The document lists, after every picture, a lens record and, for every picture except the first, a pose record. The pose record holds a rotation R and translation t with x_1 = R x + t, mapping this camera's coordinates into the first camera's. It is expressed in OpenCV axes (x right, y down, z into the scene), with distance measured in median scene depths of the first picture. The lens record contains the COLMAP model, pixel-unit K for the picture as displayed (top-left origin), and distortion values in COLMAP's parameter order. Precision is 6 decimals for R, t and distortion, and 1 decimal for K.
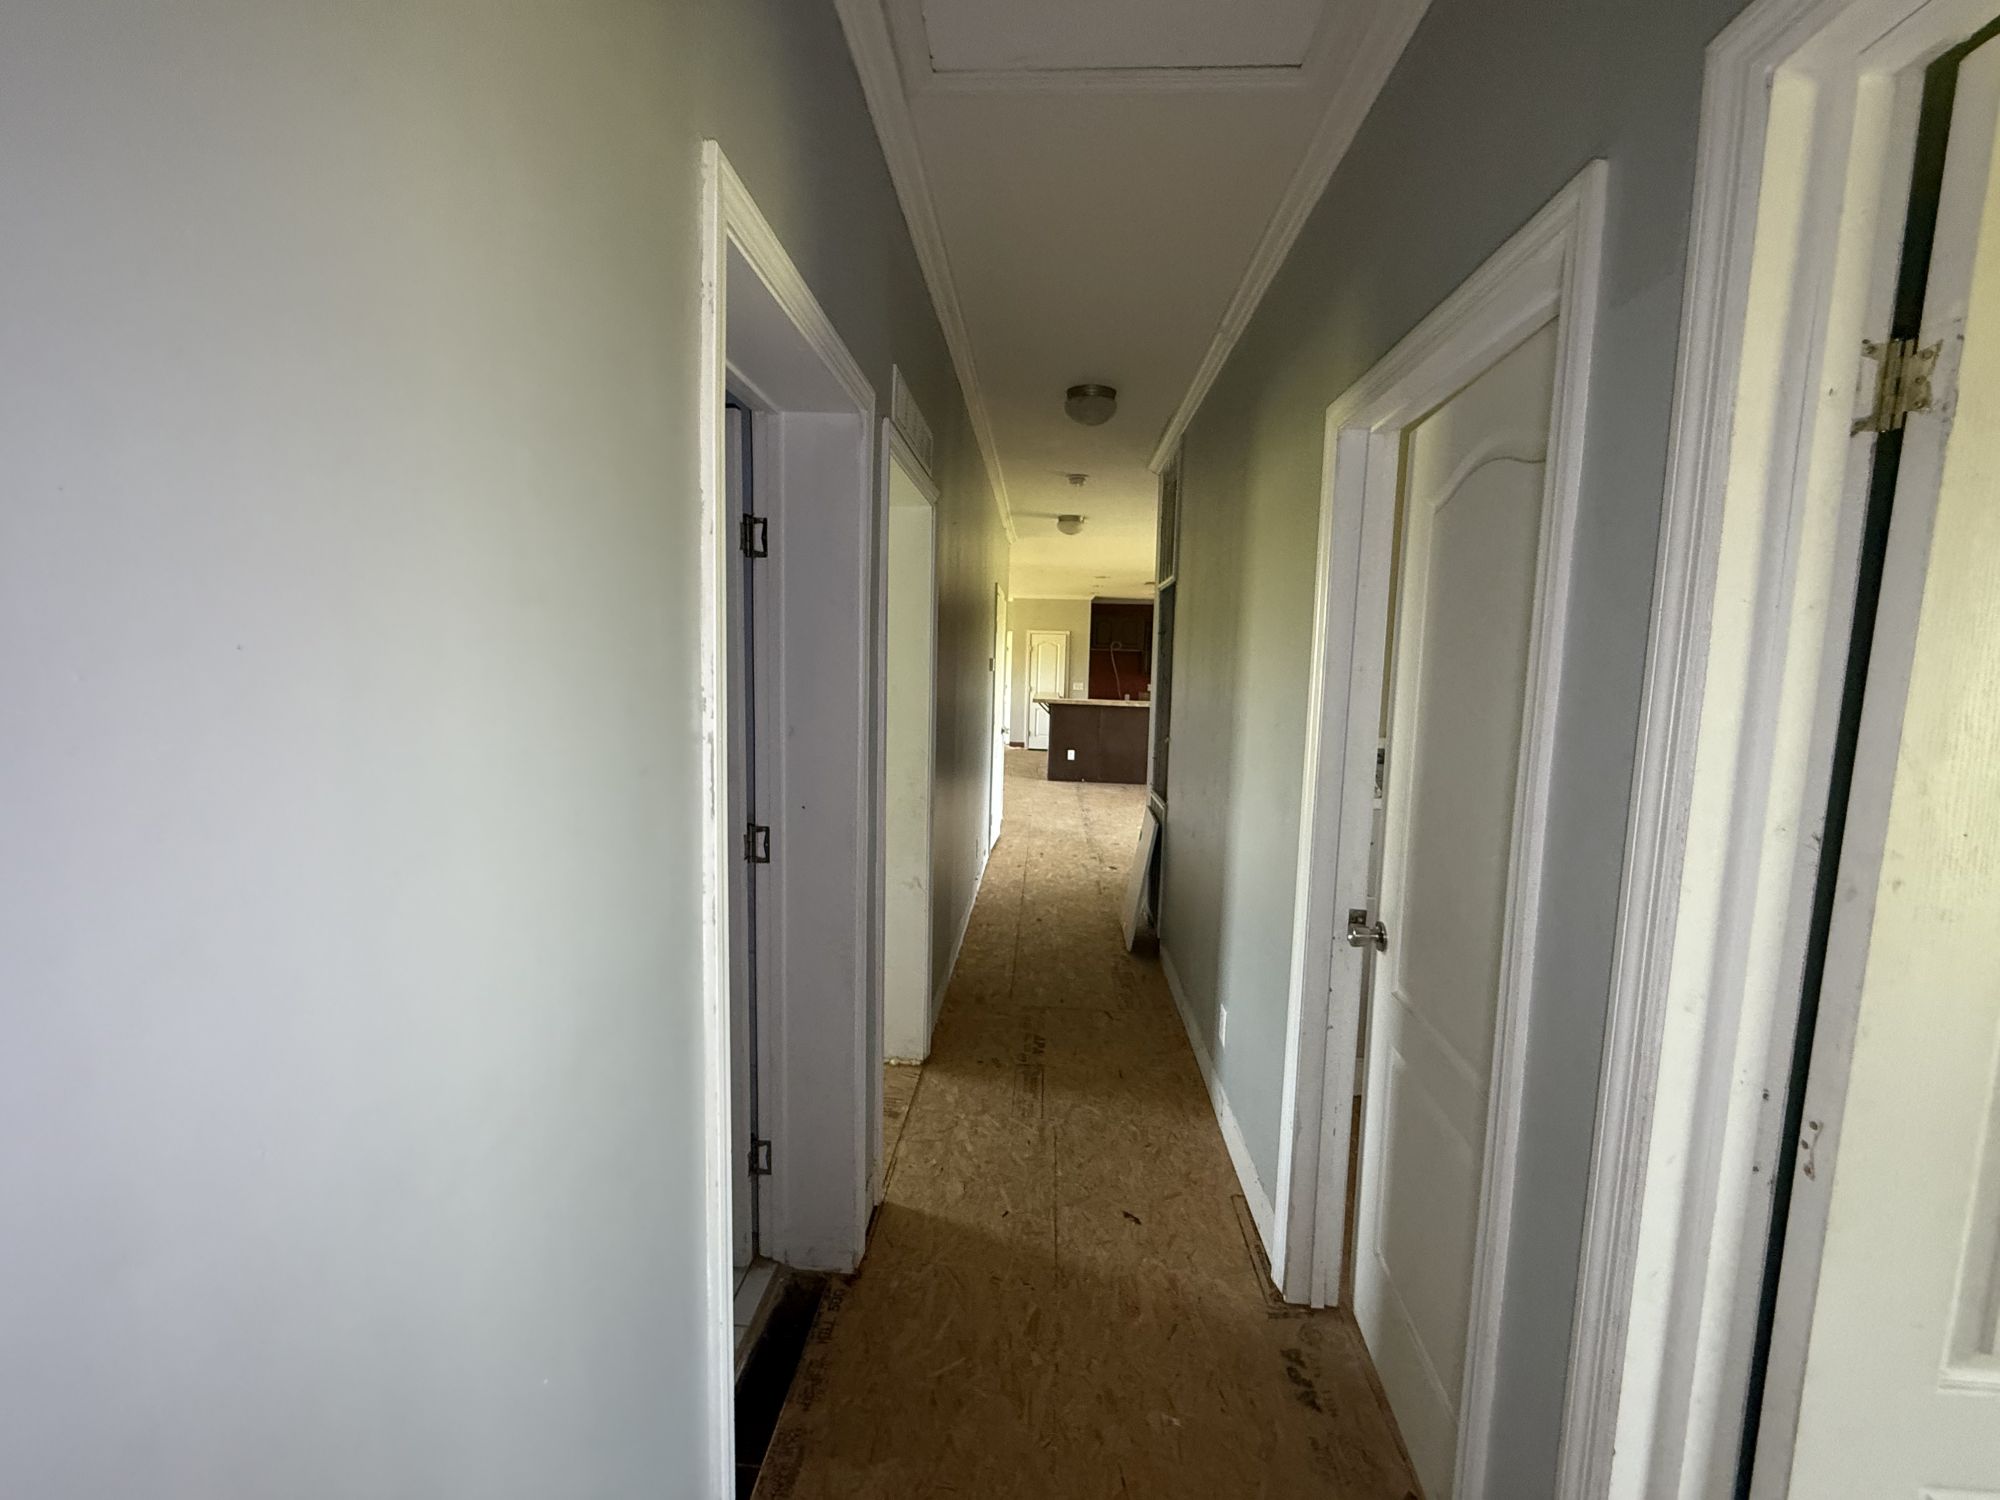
lens RADIAL K [[803.9, 0, 999.6], [0, 803.9, 750.4], [0, 0, 1]] dist [-0.003833, -0.000315]
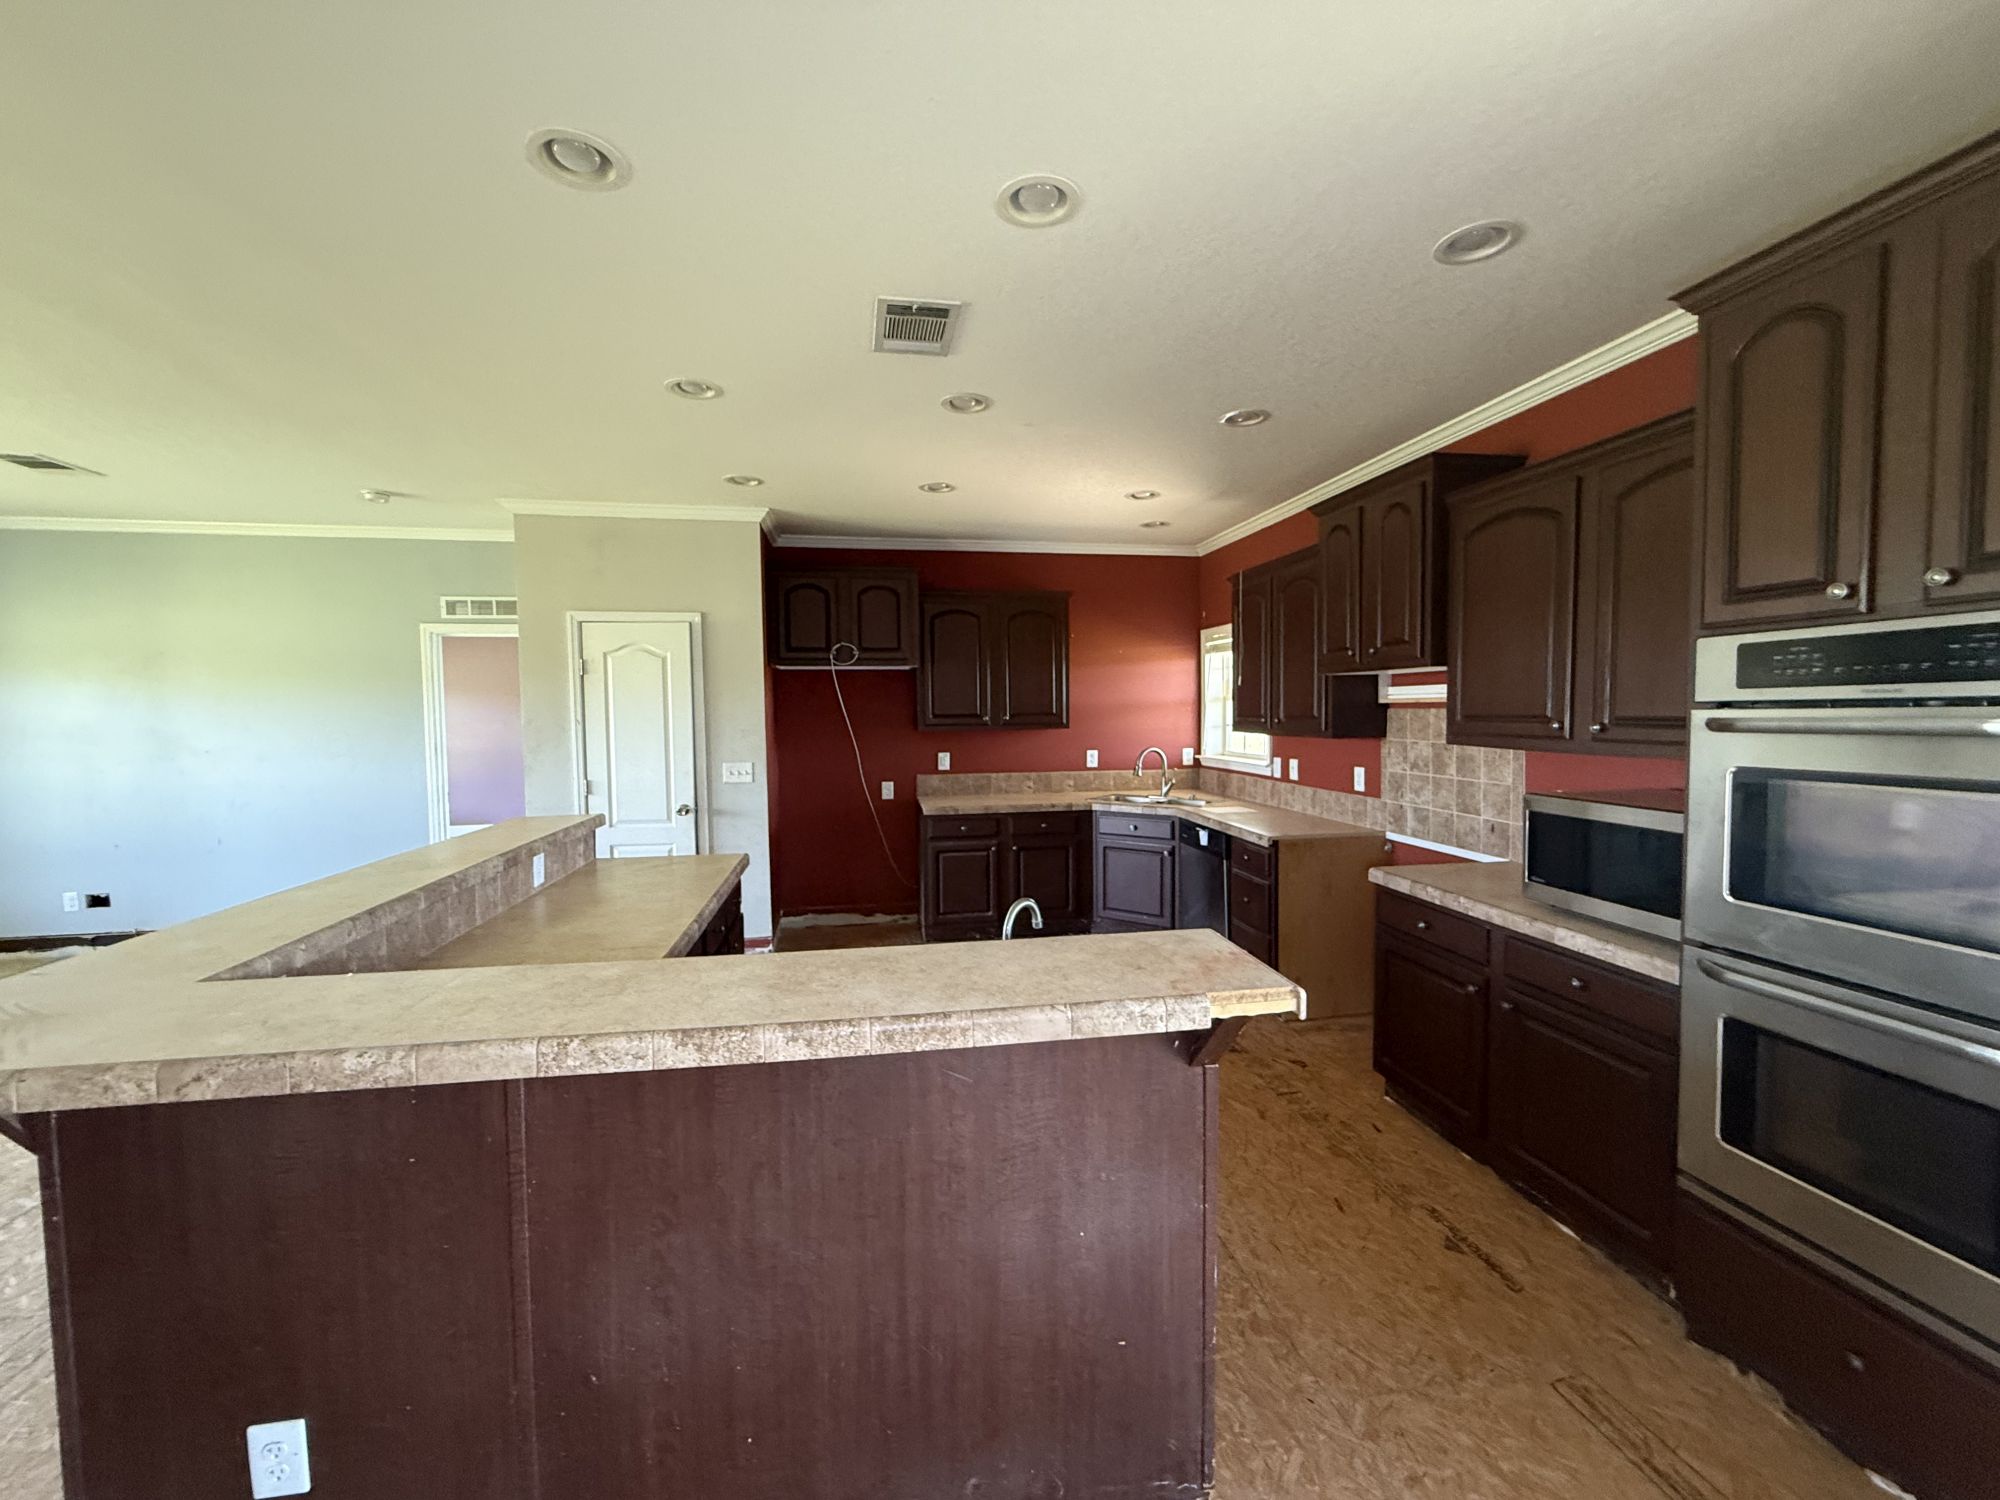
lens RADIAL K [[803.9, 0, 996.9], [0, 803.9, 745.7], [0, 0, 1]] dist [-0.003833, -0.000315]
pose [[0.969039, -0.041683, 0.243366, 0.124442], [0.056722, 0.996867, -0.055117, -0.064531], [-0.240306, 0.067215, 0.968367, 0.633585]]
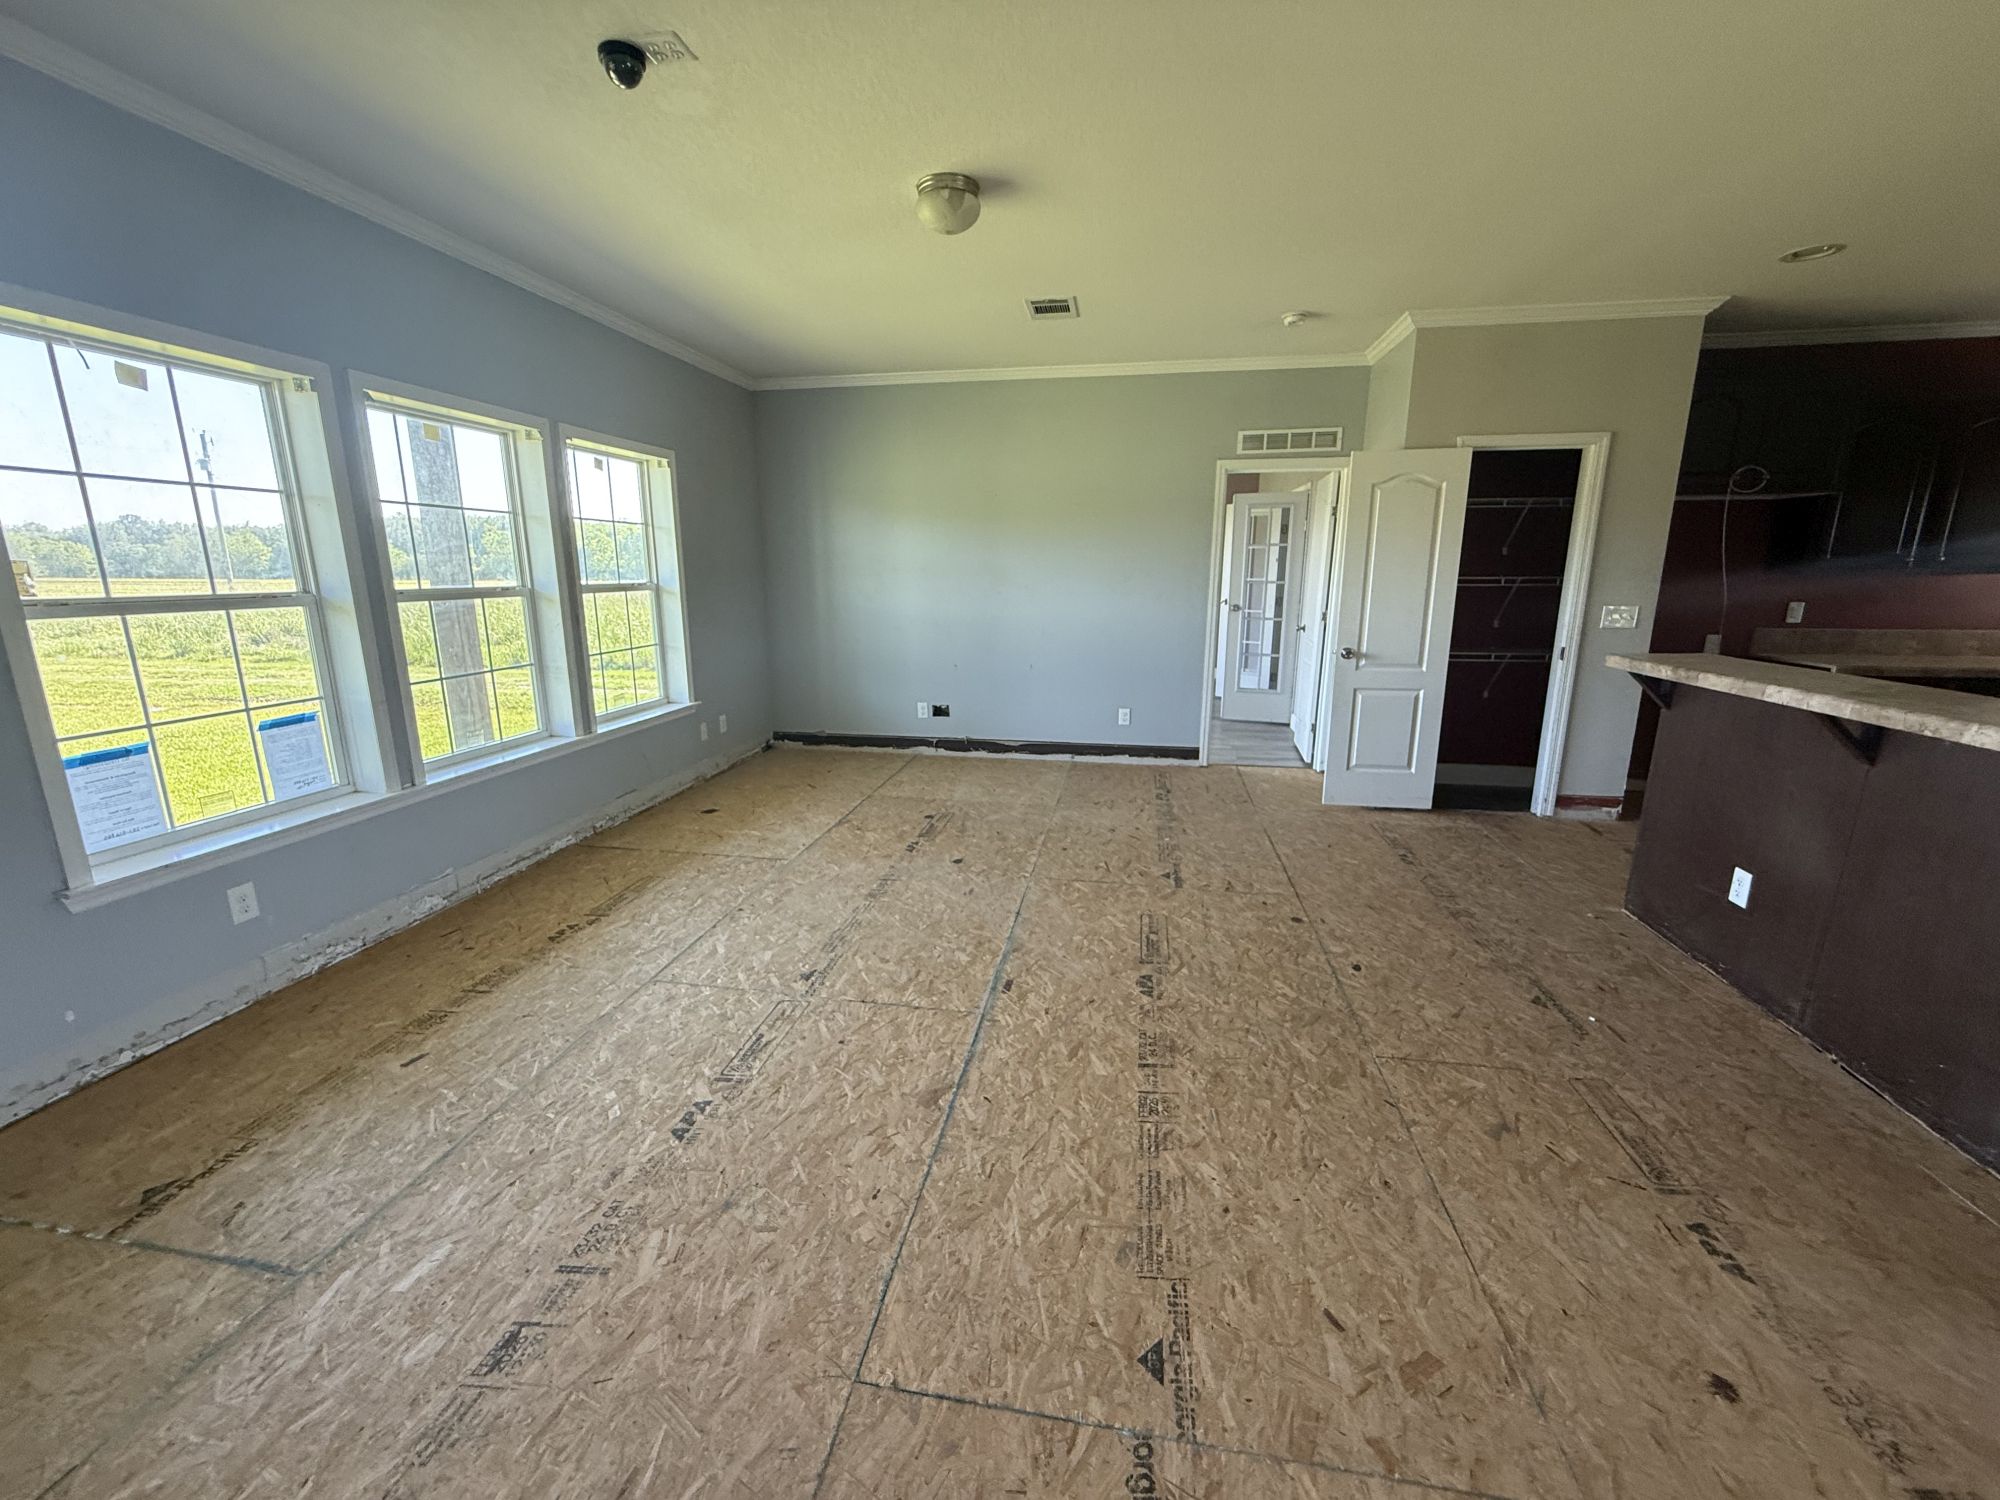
lens RADIAL K [[803.9, 0, 1000.2], [0, 803.9, 752.3], [0, 0, 1]] dist [-0.003833, -0.000315]
pose [[0.993619, -0.001592, -0.112782, -0.111278], [0.015935, 0.991853, 0.126391, -0.070265], [0.111662, -0.127381, 0.985548, 0.656298]]
